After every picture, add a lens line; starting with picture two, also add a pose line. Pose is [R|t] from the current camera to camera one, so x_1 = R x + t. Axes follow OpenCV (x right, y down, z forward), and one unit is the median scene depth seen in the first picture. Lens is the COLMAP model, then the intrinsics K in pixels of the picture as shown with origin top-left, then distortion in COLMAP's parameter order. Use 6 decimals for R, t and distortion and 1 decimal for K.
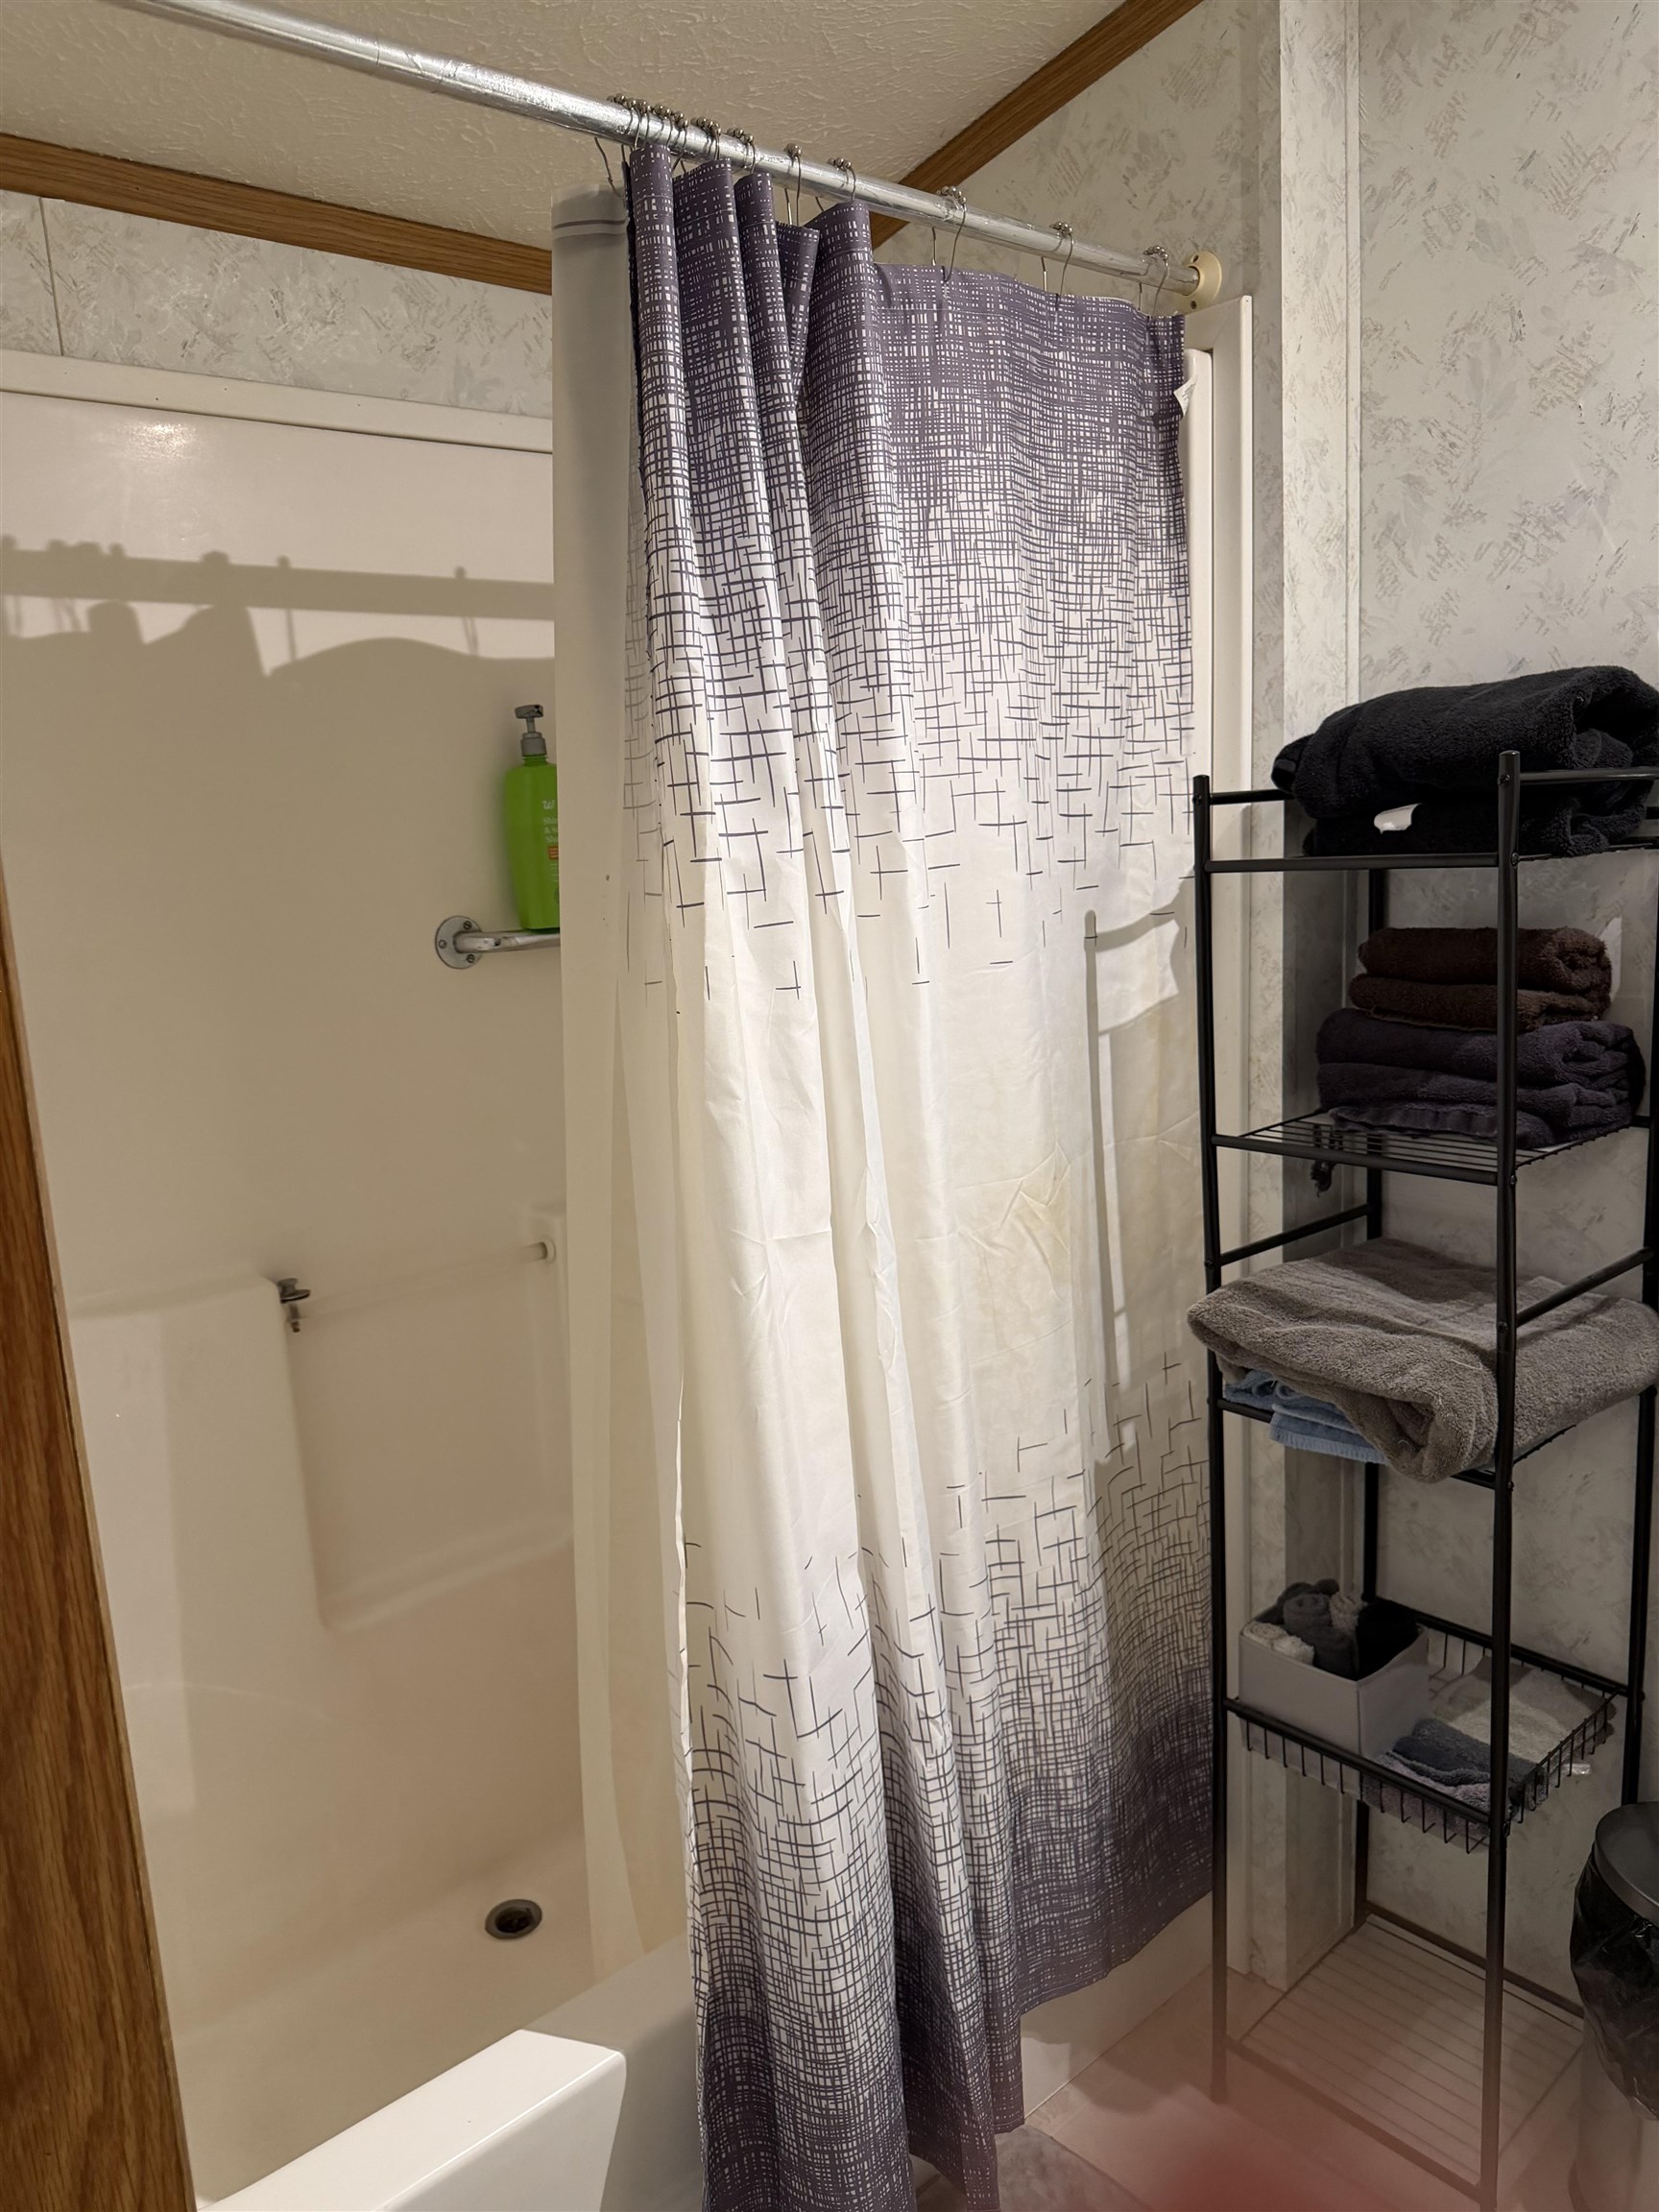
lens RADIAL K [[1547.9, 0, 829.5], [0, 1547.9, 1106.0], [0, 0, 1]] dist [-0.001881, -0.006466]
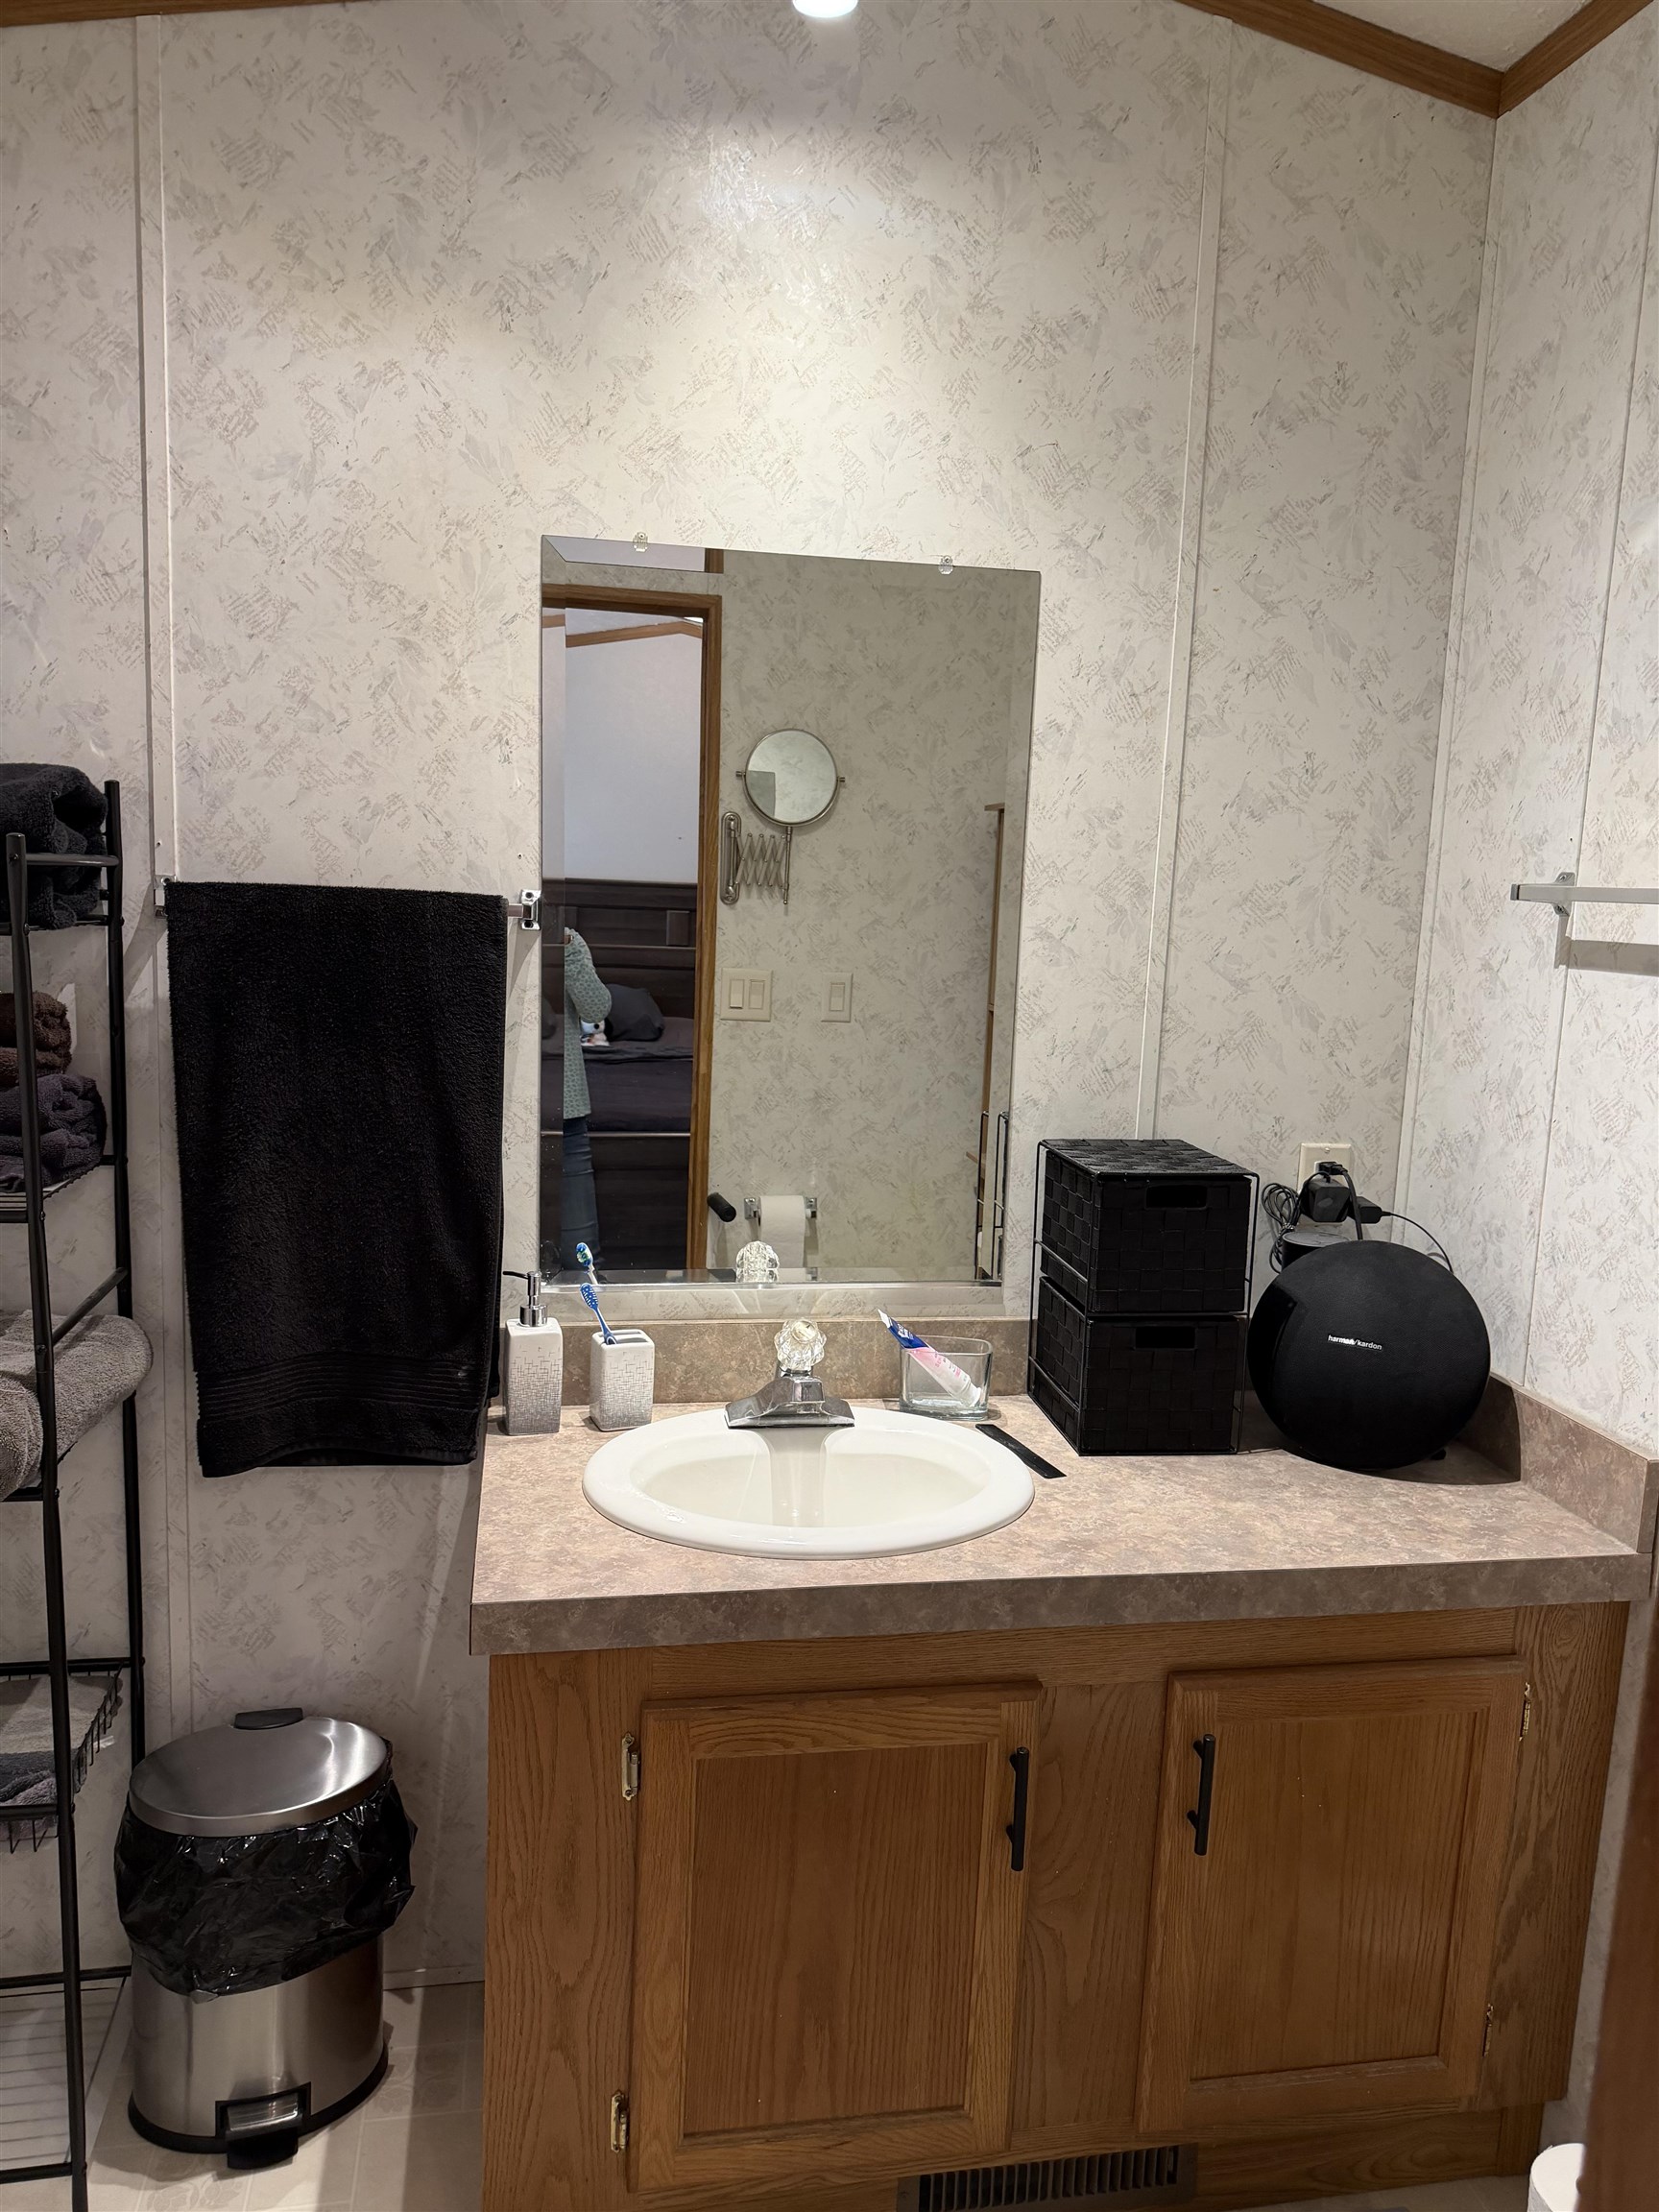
lens RADIAL K [[1534.4, 0, 832.5], [0, 1534.4, 1096.0], [0, 0, 1]] dist [0.051254, -0.062629]
pose [[0.495065, -0.043249, 0.867779, -0.206037], [0.089255, 0.996008, -0.001280, 0.011997], [-0.864259, 0.078088, 0.496949, -0.047550]]
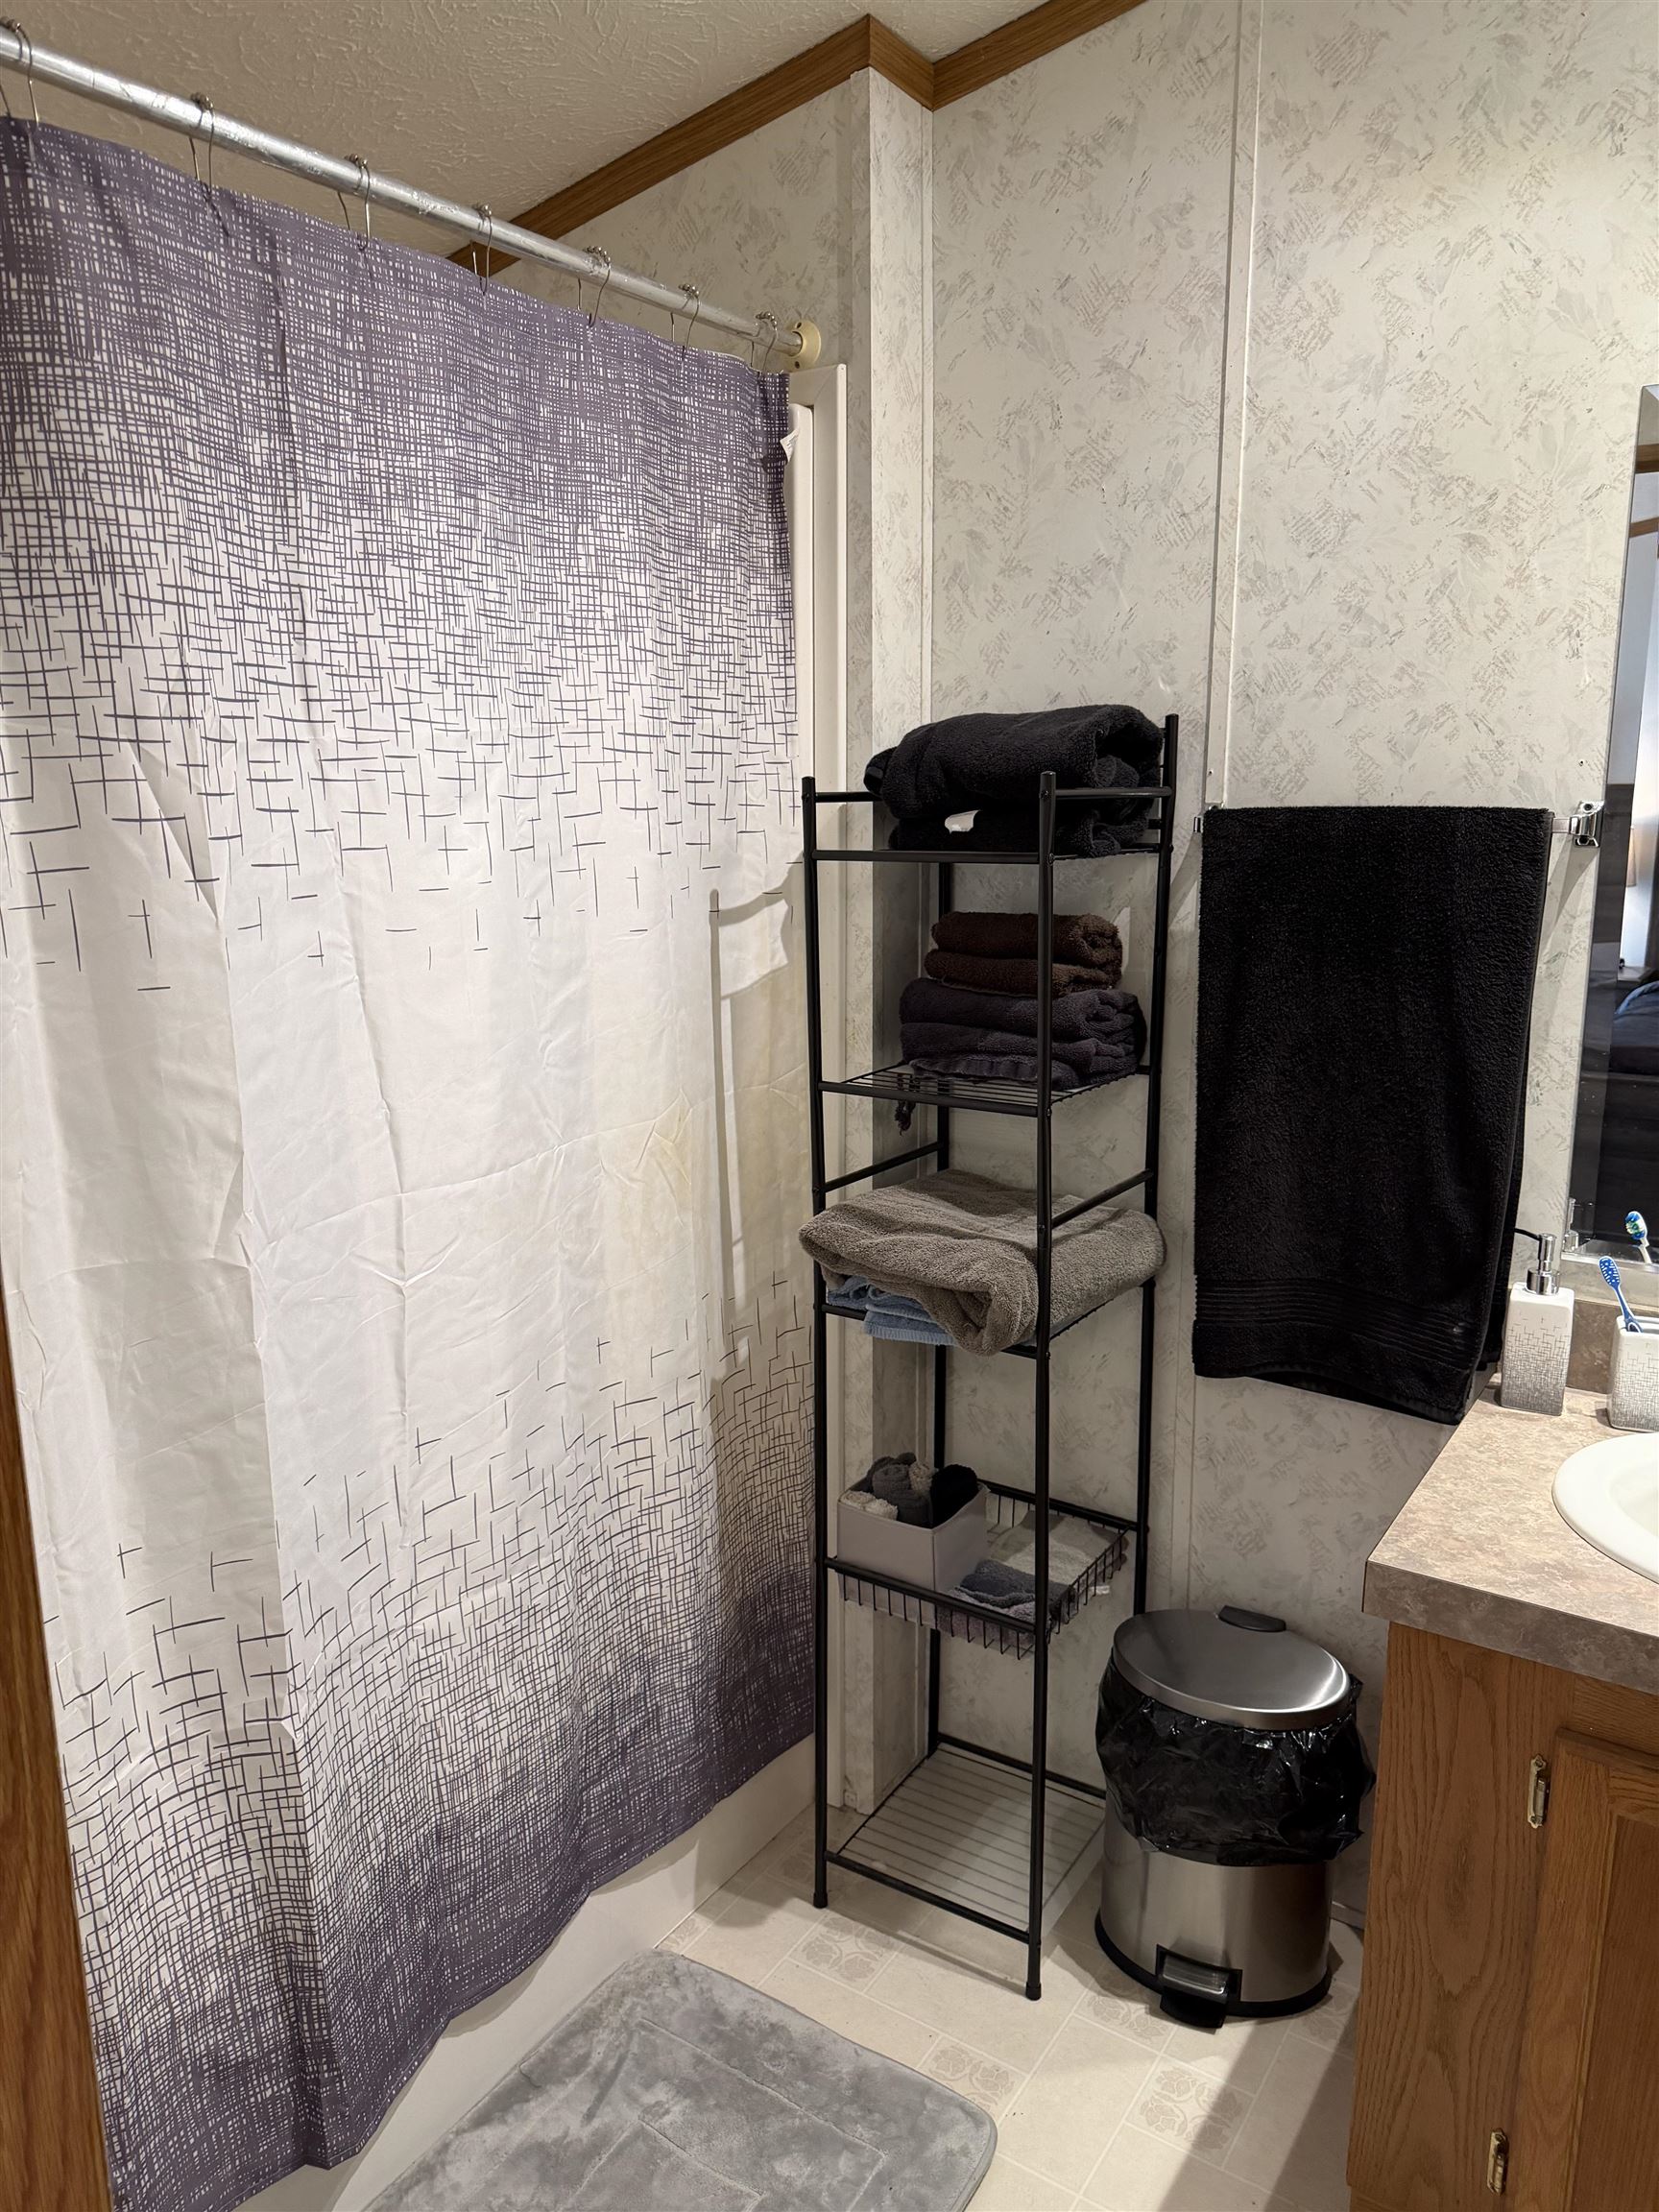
lens RADIAL K [[1550.7, 0, 829.5], [0, 1550.7, 1106.0], [0, 0, 1]] dist [0.065266, -0.089209]
pose [[0.963015, -0.006138, 0.269377, -0.063622], [0.002132, 0.999883, 0.015164, 0.019539], [-0.269439, -0.014029, 0.962915, -0.151593]]
